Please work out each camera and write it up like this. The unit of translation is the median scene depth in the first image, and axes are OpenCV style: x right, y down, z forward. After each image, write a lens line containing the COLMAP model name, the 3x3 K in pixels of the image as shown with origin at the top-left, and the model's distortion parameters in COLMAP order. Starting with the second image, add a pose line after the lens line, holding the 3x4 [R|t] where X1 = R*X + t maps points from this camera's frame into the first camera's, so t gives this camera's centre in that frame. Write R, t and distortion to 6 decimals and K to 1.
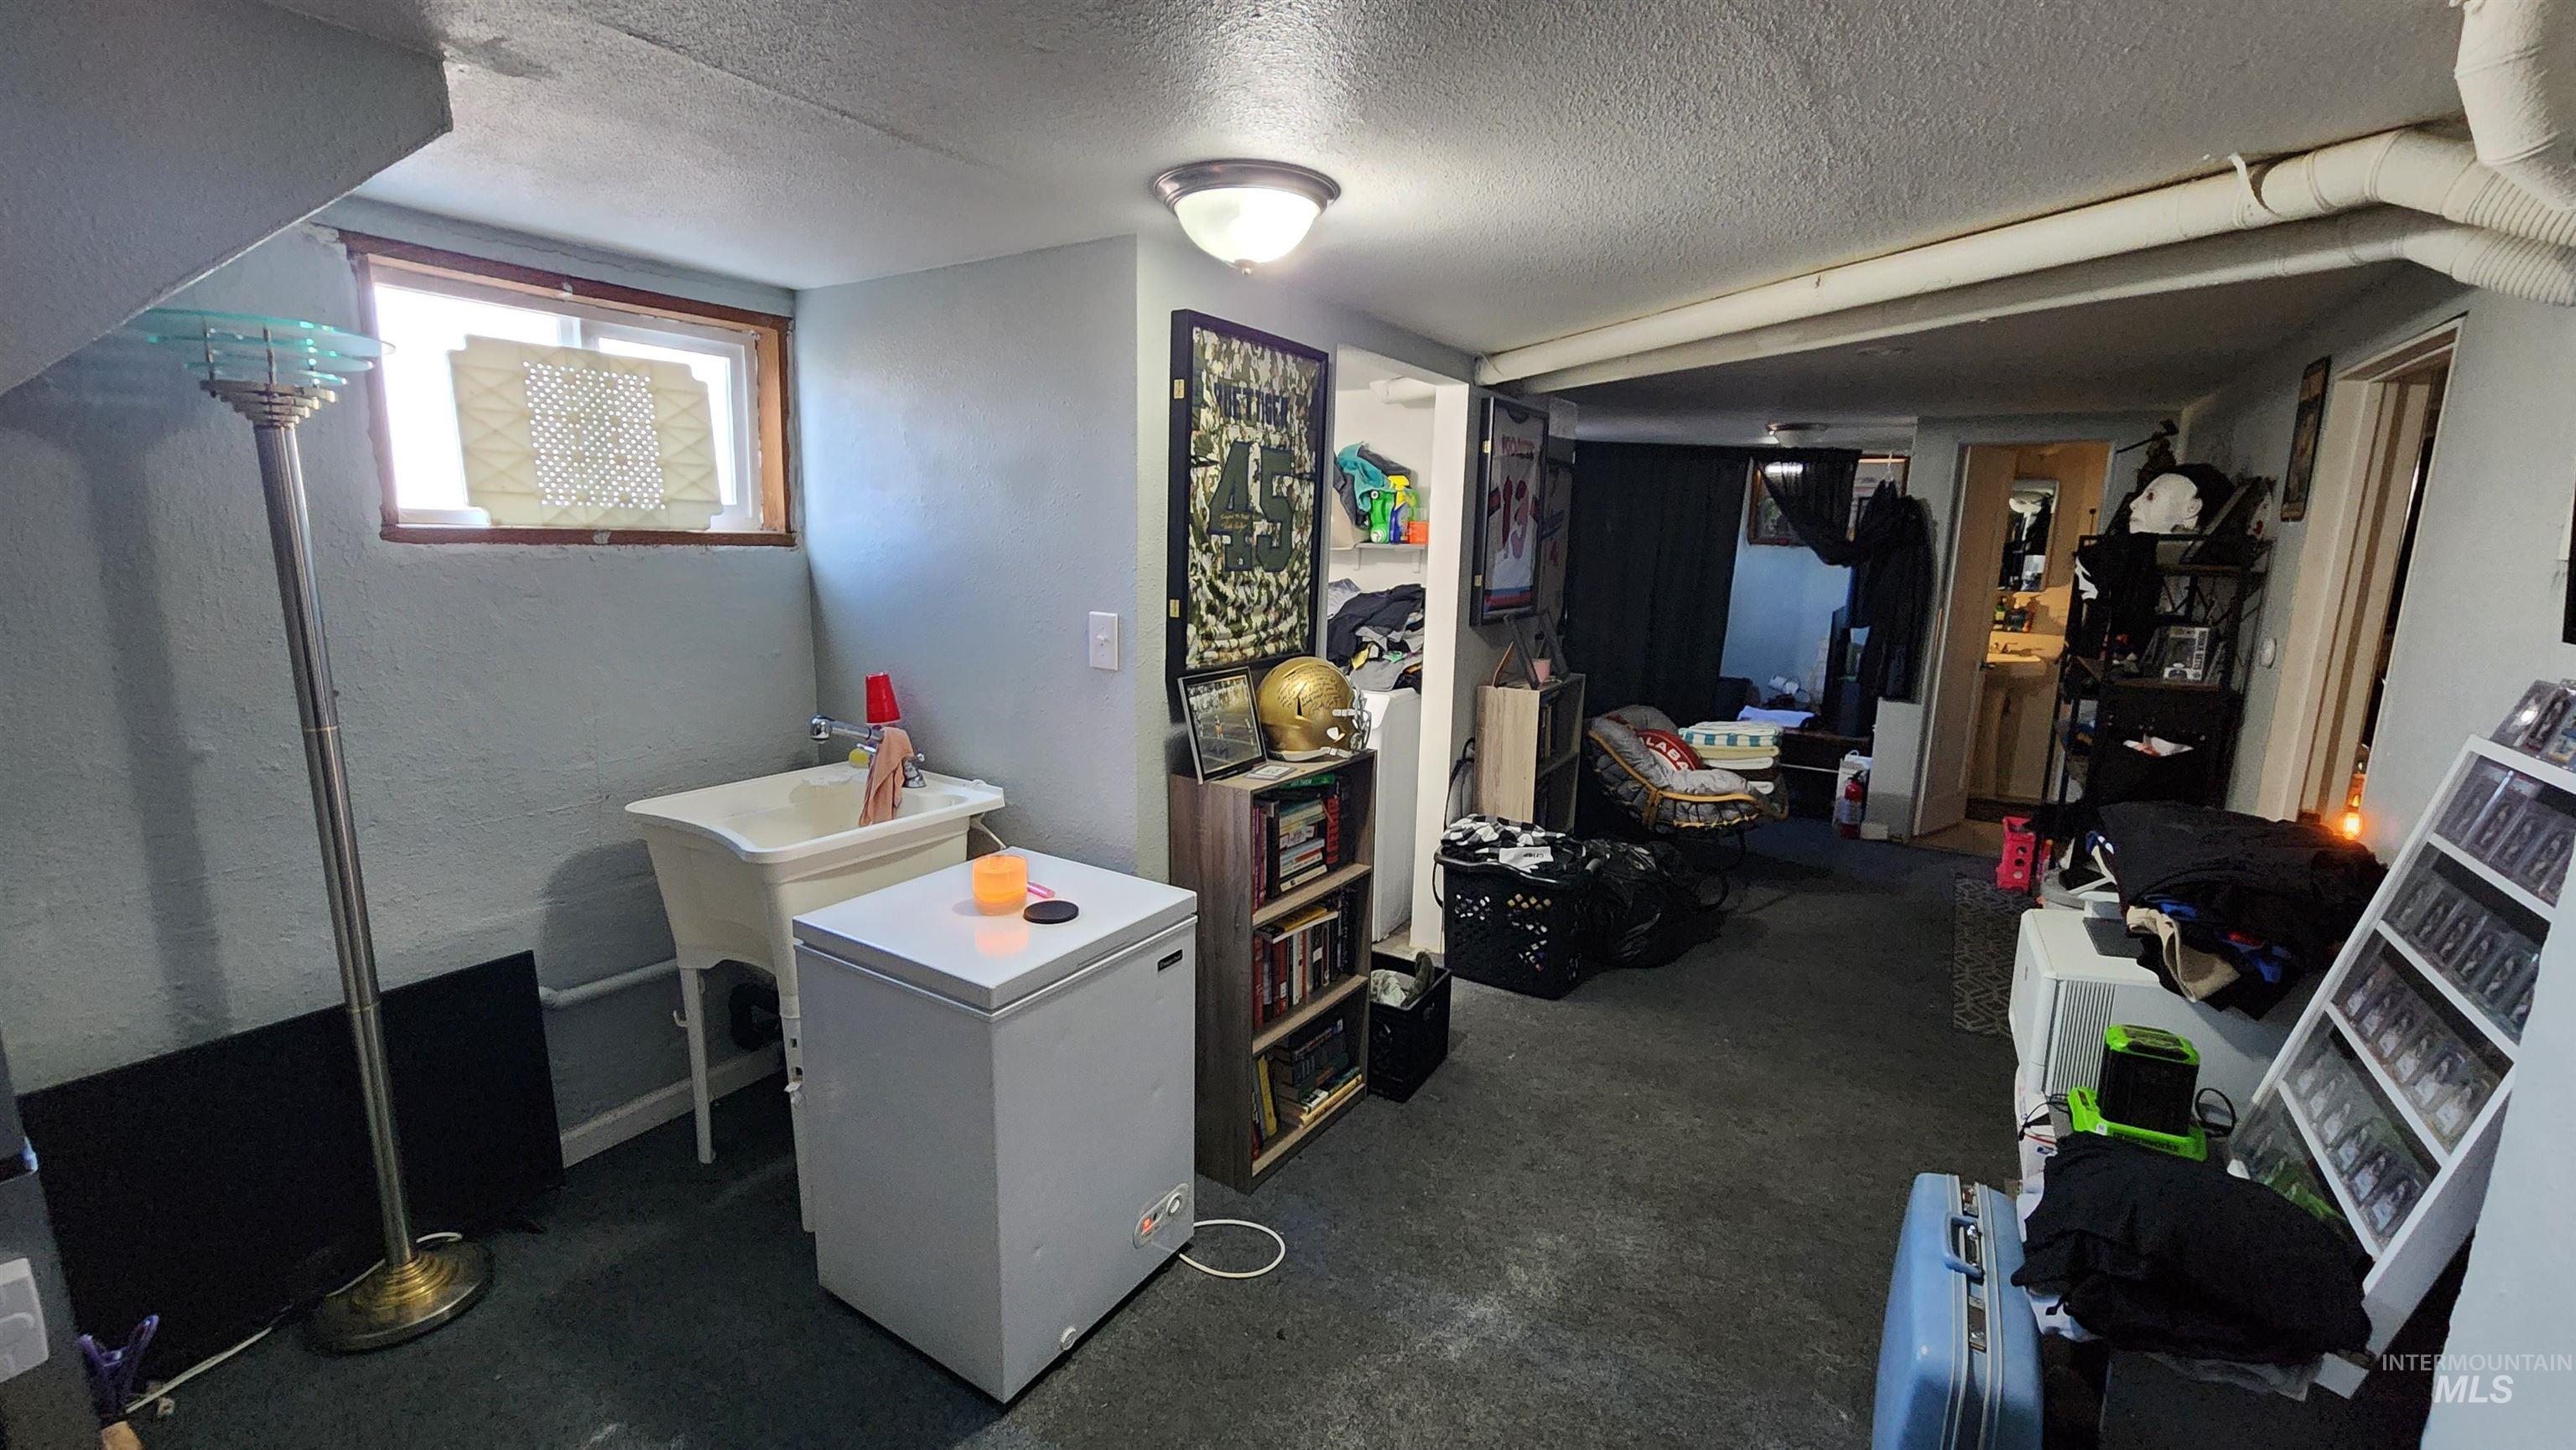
lens RADIAL K [[1055.7, 0, 1288.4], [0, 1055.7, 730.9], [0, 0, 1]] dist [-0.001251, 0.001547]
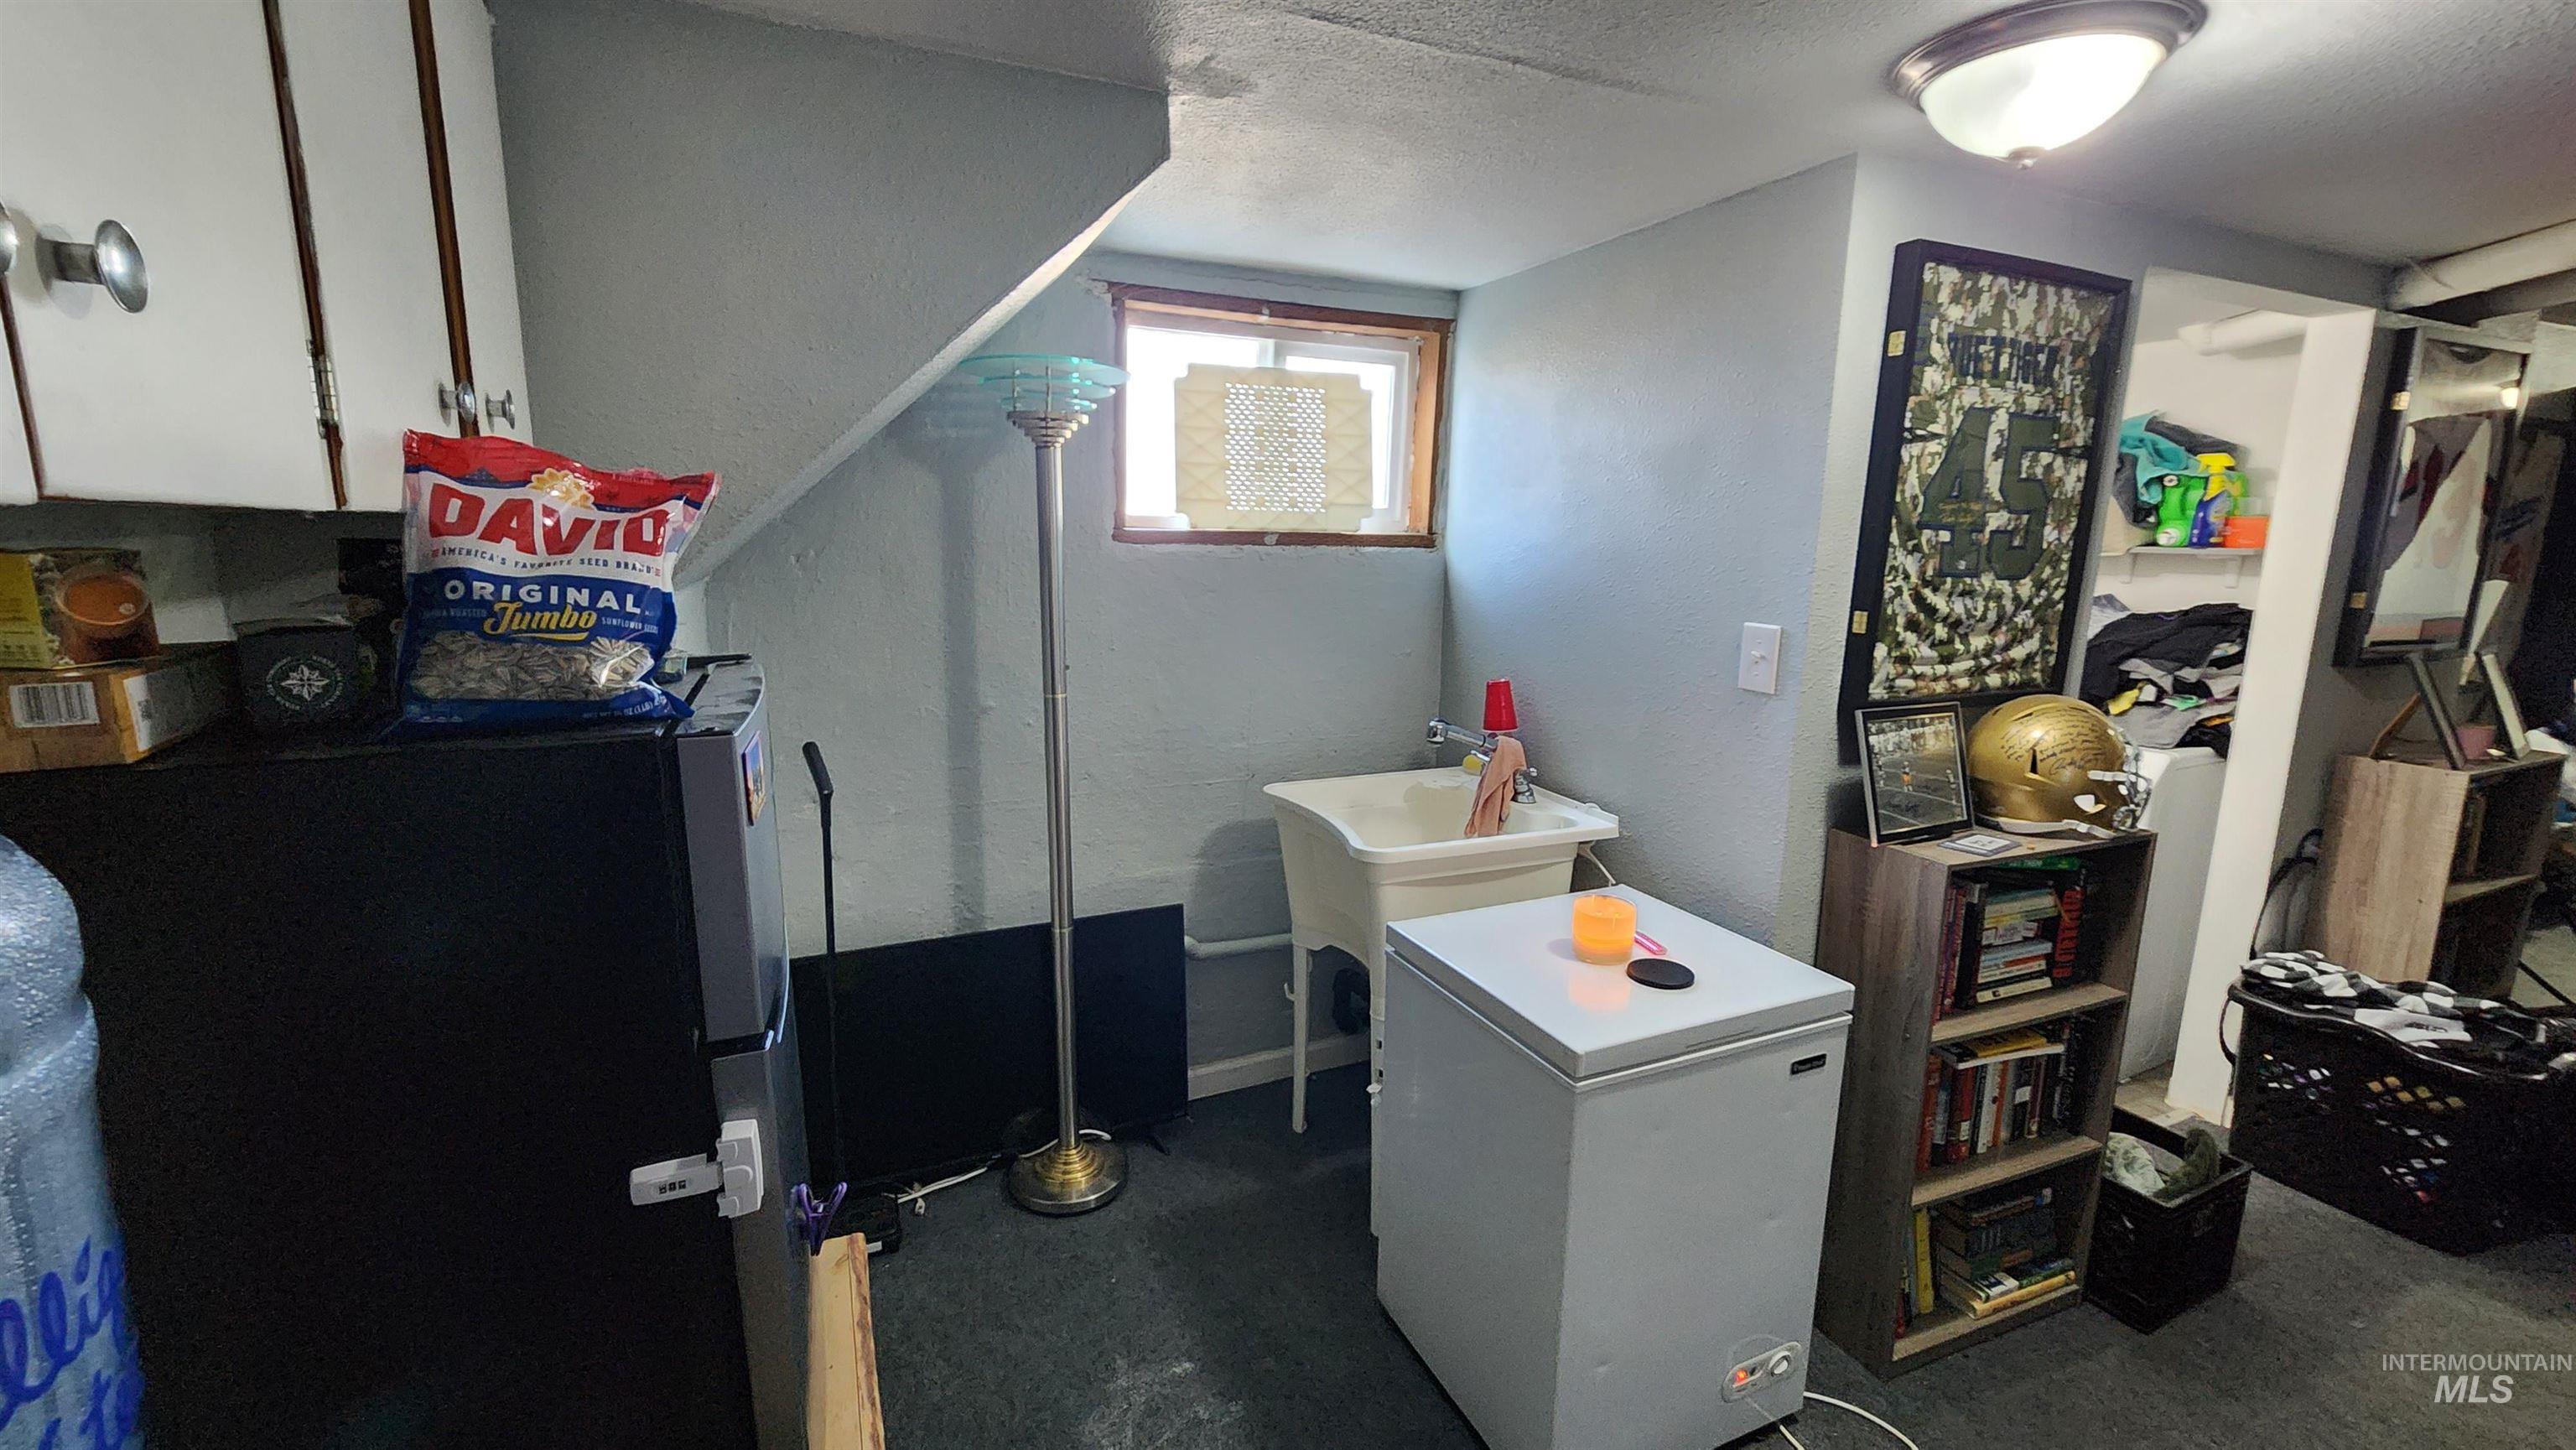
lens RADIAL K [[1055.7, 0, 1277.5], [0, 1055.7, 728.1], [0, 0, 1]] dist [-0.001251, 0.001547]
pose [[0.829747, 0.090055, -0.550826, -0.026075], [-0.097576, 0.995104, 0.015704, -0.006425], [0.549544, 0.040717, 0.834472, 0.098879]]
